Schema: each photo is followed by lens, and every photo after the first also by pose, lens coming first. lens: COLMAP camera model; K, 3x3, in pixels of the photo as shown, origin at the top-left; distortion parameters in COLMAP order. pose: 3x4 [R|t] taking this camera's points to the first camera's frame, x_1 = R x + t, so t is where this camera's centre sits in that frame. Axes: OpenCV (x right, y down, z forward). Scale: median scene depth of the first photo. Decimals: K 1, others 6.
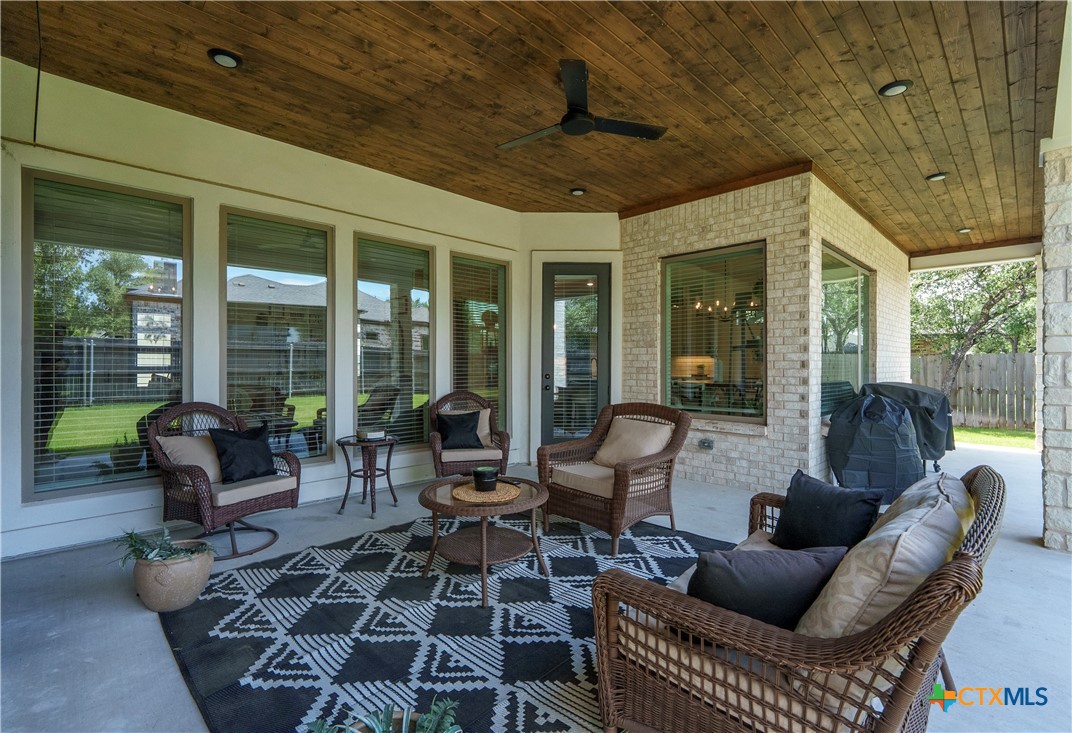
lens RADIAL K [[504.0, 0, 538.6], [0, 504.0, 365.4], [0, 0, 1]] dist [-0.002624, -0.000168]
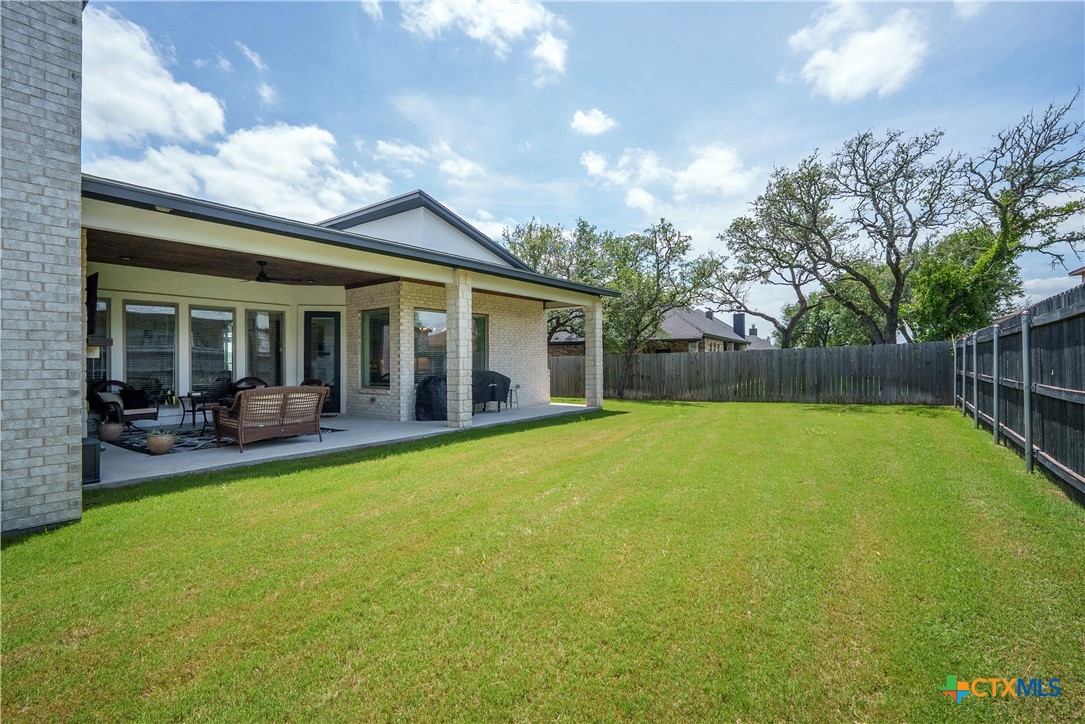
lens RADIAL K [[497.6, 0, 540.3], [0, 497.6, 362.0], [0, 0, 1]] dist [0.001643, 0.000273]
pose [[0.988358, -0.009213, 0.151864, 0.706047], [0.009712, 0.999950, -0.002544, 0.007234], [-0.151833, 0.003990, 0.988398, -1.196248]]
